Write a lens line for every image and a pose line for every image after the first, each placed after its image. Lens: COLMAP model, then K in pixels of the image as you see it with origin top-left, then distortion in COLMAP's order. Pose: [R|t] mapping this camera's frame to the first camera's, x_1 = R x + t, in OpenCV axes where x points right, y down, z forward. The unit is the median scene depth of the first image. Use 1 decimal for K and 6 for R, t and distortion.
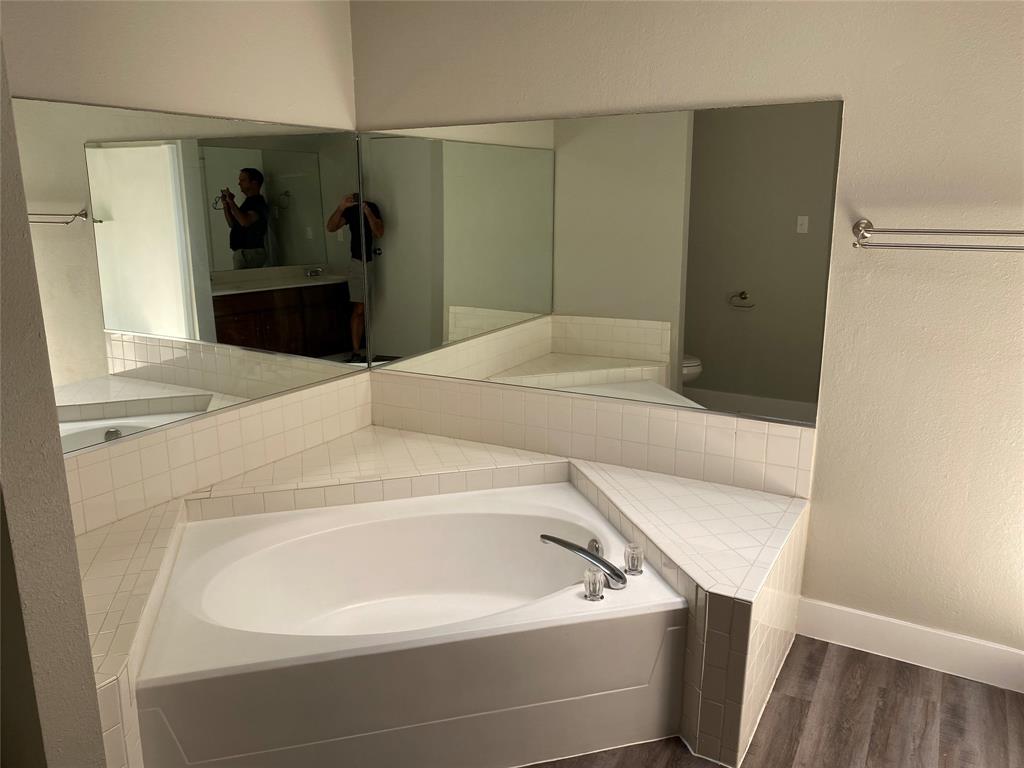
lens RADIAL K [[789.5, 0, 512.7], [0, 789.5, 384.8], [0, 0, 1]] dist [0.033812, -0.053605]
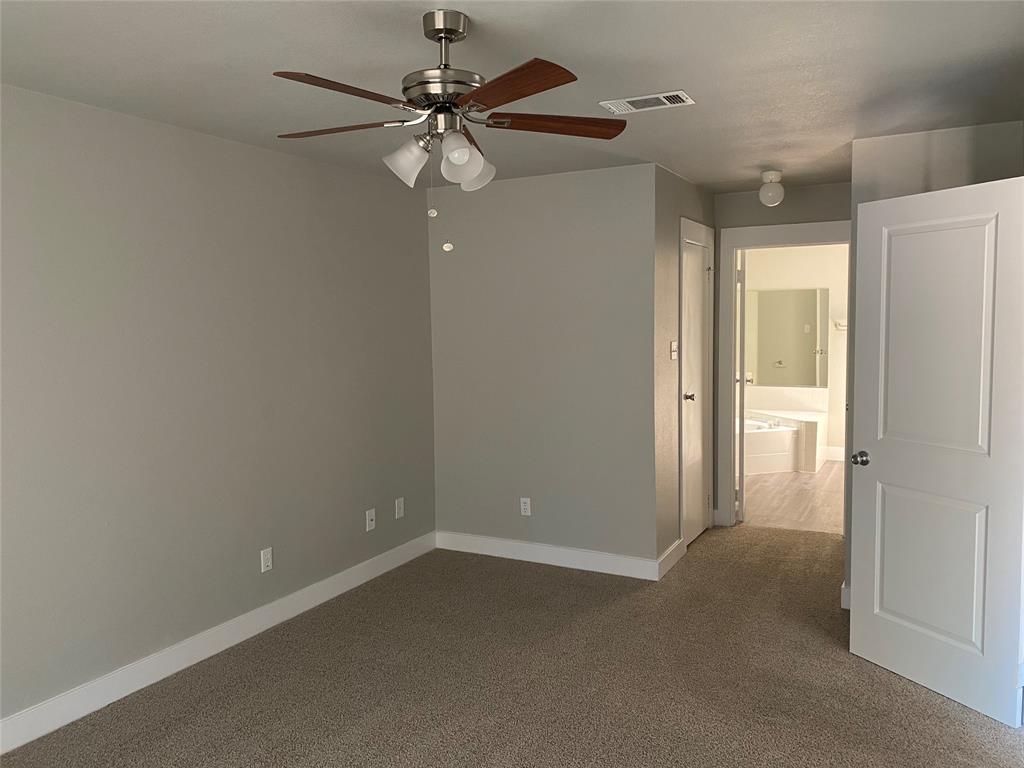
lens RADIAL K [[789.5, 0, 501.2], [0, 789.5, 386.3], [0, 0, 1]] dist [0.033812, -0.053605]
pose [[0.999541, -0.026083, 0.015390, -1.328481], [0.028047, 0.988955, -0.145539, 0.642001], [-0.011424, 0.145904, 0.989233, -2.906558]]
